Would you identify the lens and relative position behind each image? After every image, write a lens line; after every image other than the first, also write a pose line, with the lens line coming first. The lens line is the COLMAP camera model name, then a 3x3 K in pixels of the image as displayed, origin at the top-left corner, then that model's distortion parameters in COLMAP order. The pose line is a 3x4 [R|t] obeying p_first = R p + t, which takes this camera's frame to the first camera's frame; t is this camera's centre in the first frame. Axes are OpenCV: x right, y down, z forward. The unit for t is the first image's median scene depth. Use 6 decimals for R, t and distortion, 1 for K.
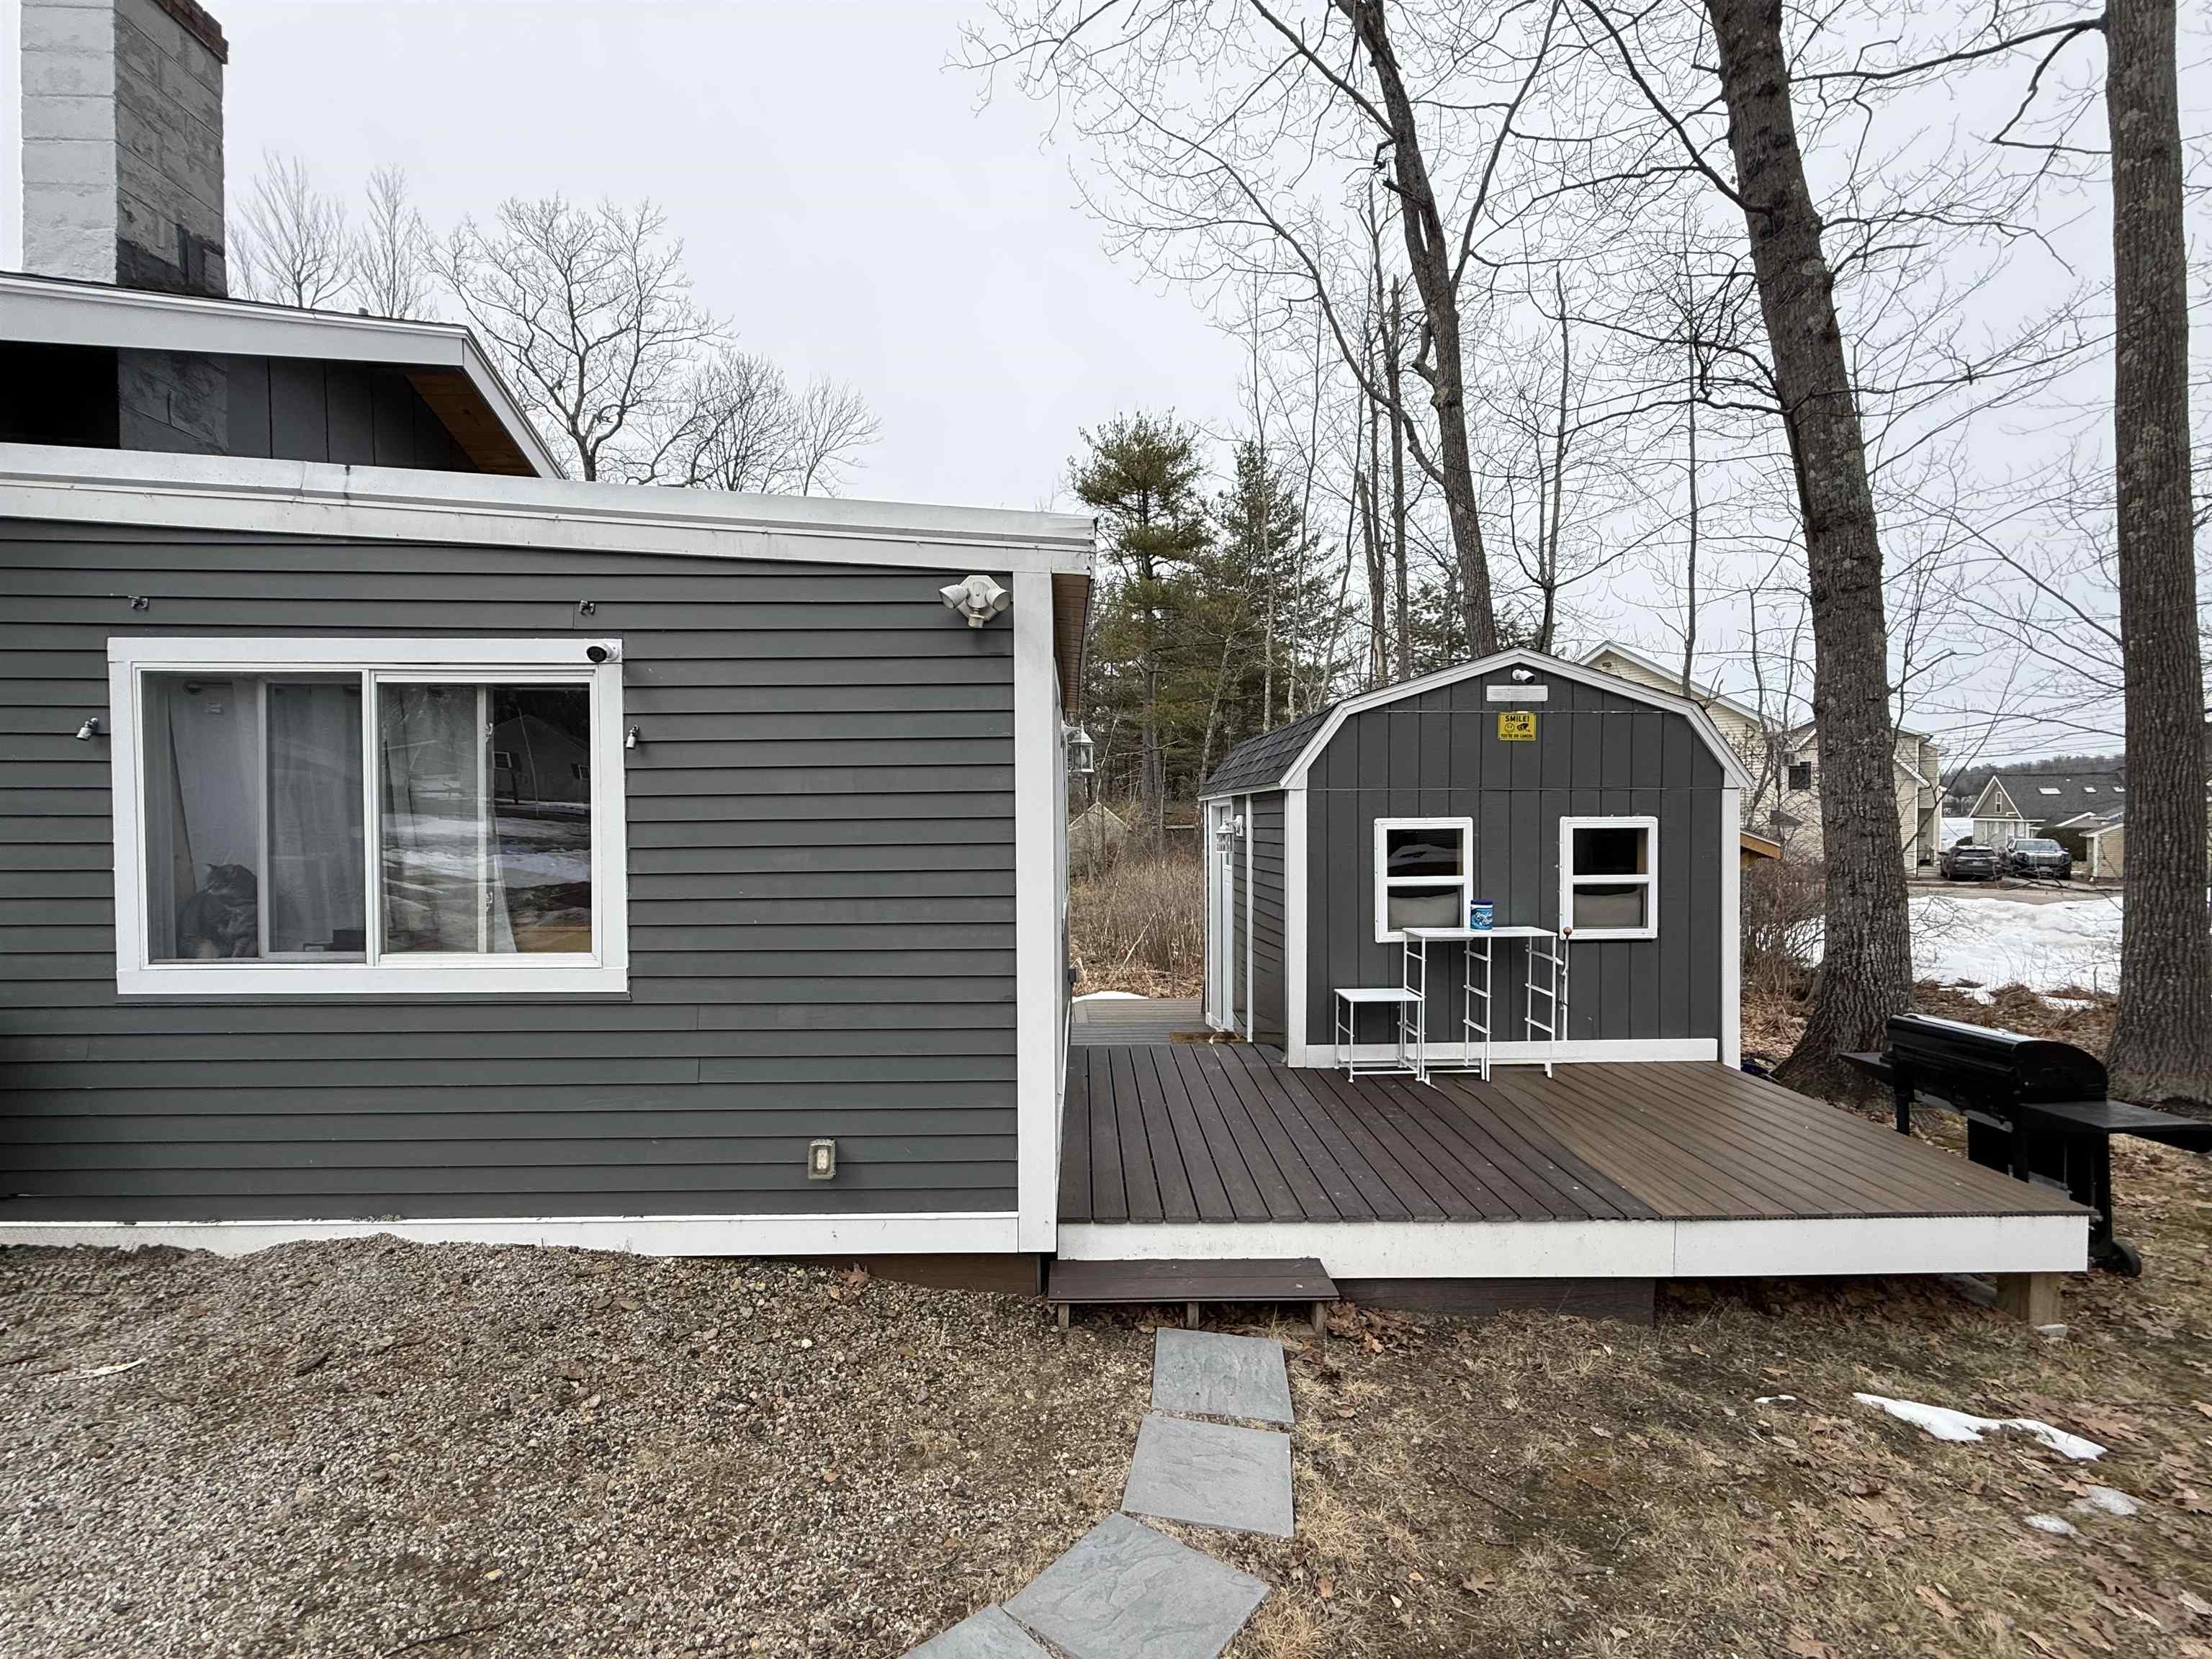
lens RADIAL K [[874.7, 0, 1111.1], [0, 874.7, 827.4], [0, 0, 1]] dist [0.000156, 0.000112]
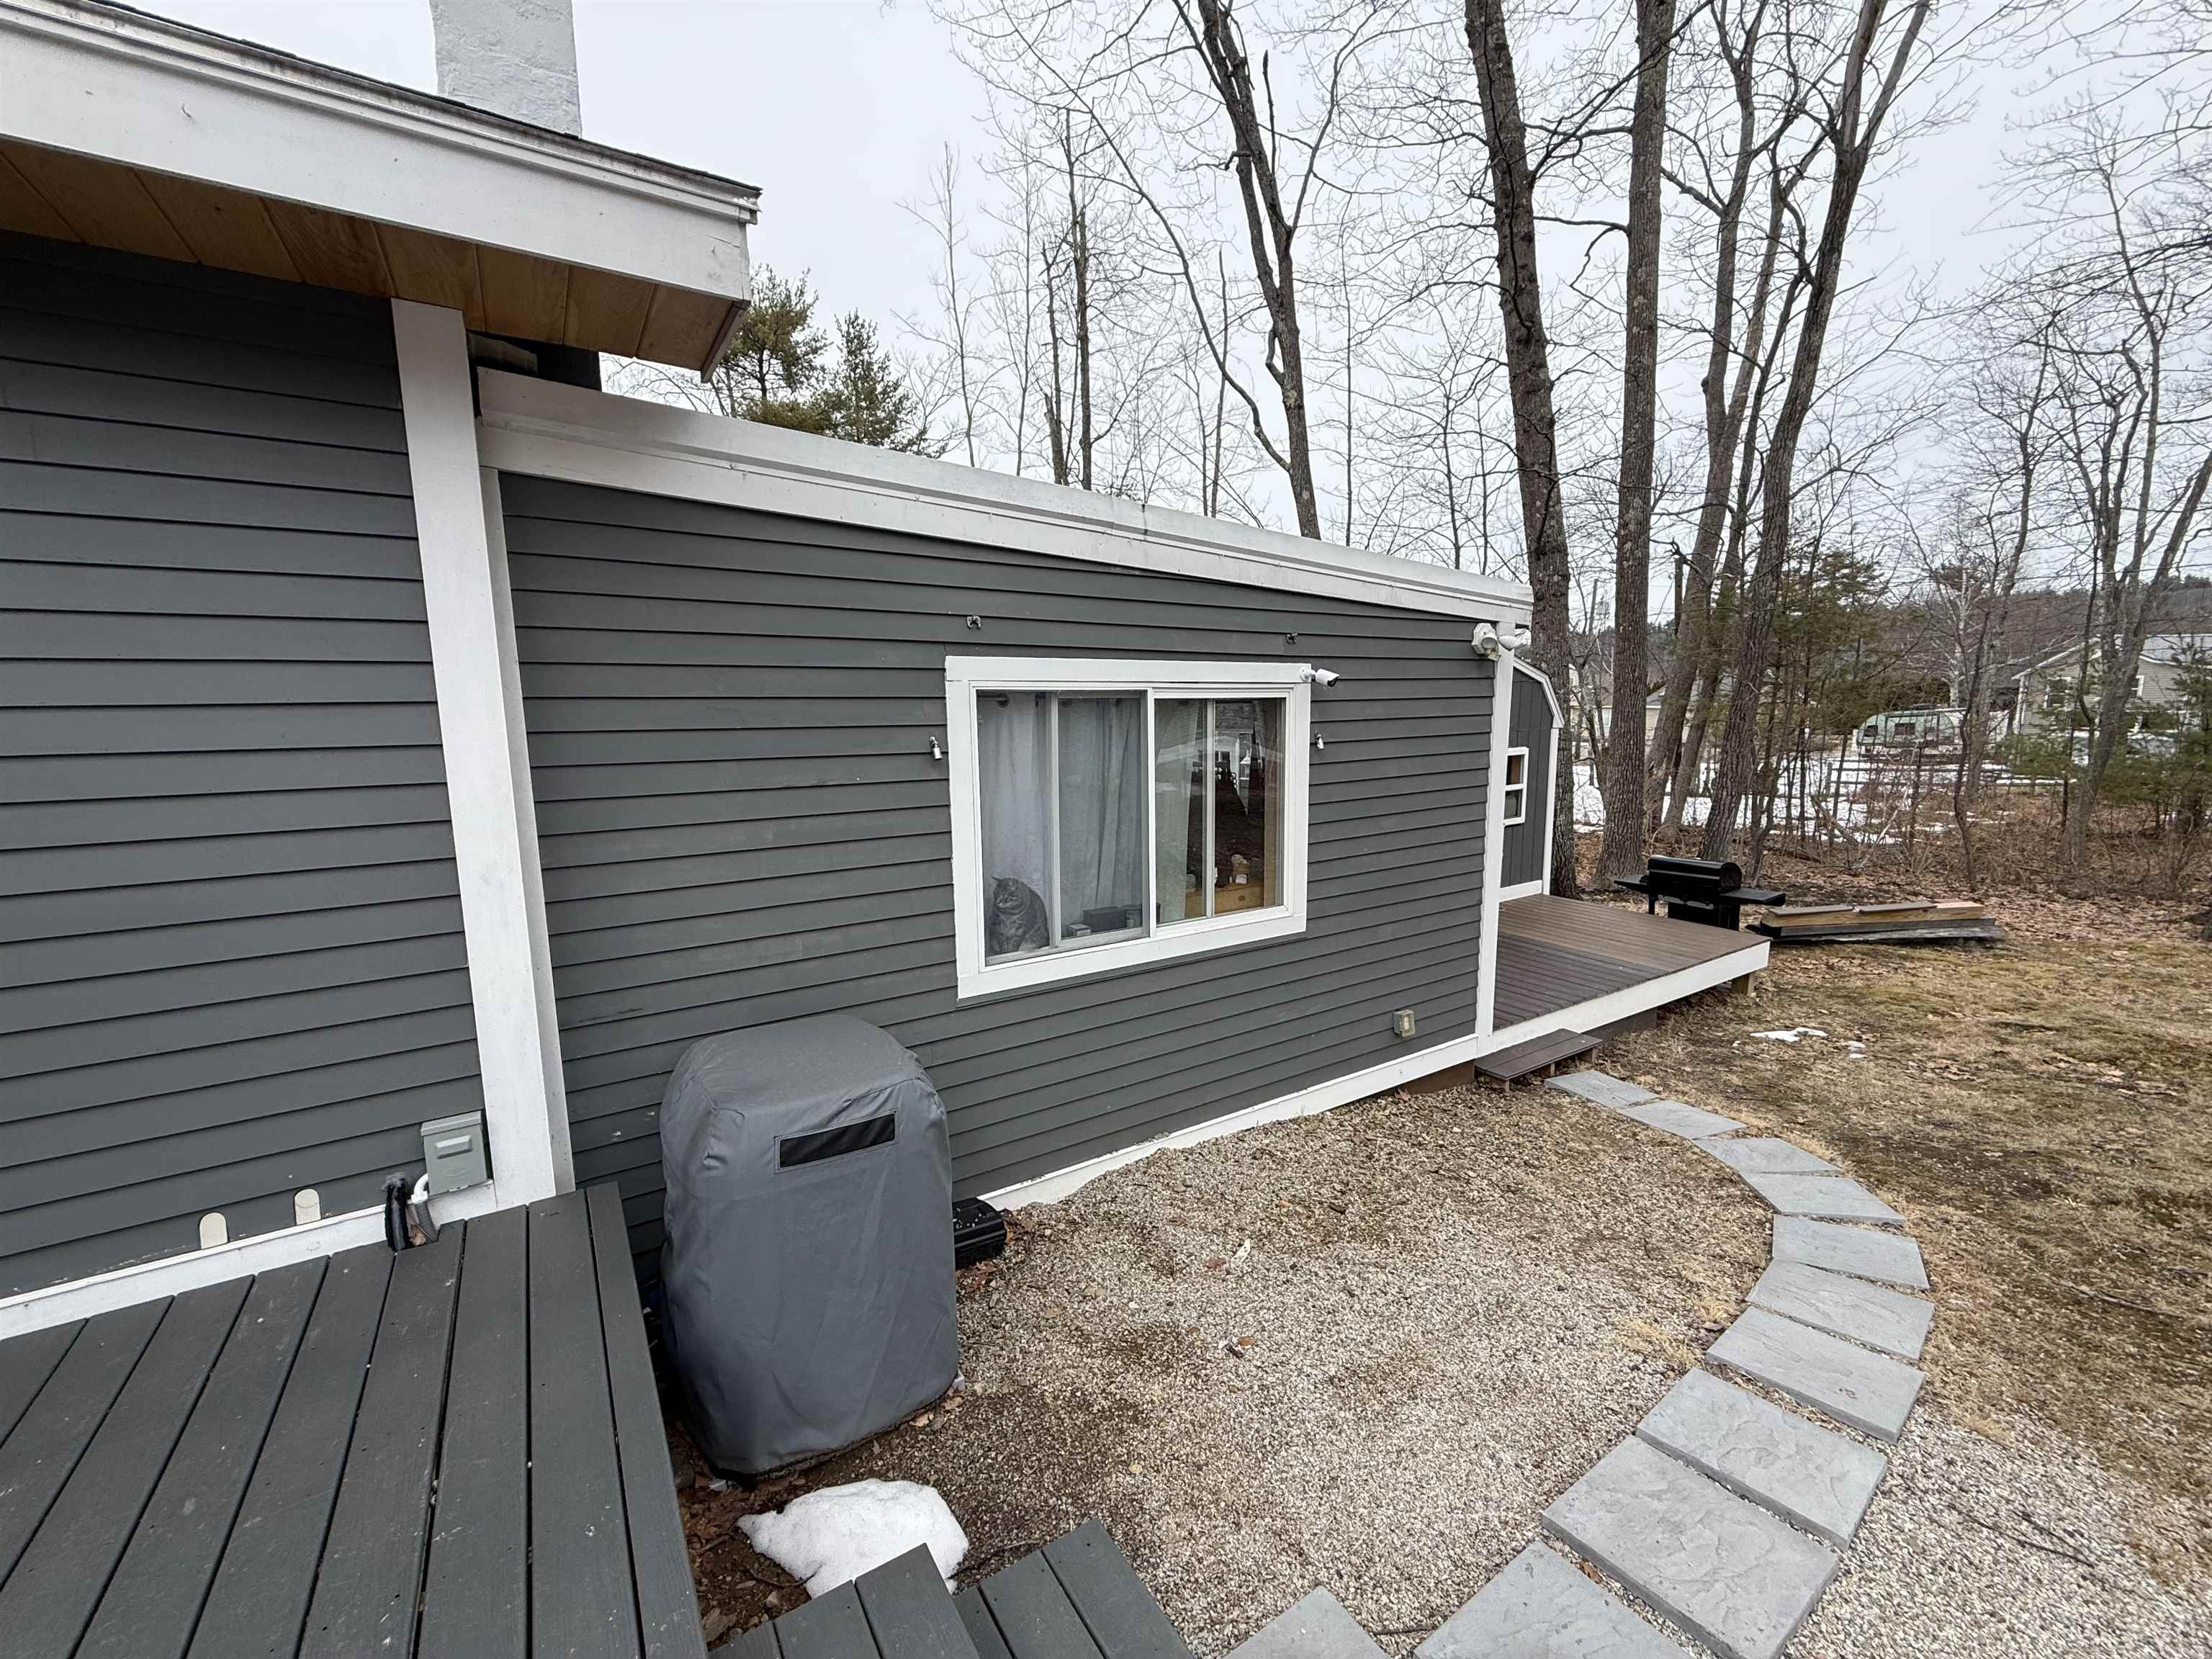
lens RADIAL K [[874.7, 0, 1106.4], [0, 874.7, 825.2], [0, 0, 1]] dist [0.000156, 0.000112]
pose [[0.859222, -0.076614, 0.505834, -1.479662], [0.013774, 0.991829, 0.126826, -0.146218], [-0.511418, -0.102005, 0.853257, 0.031841]]
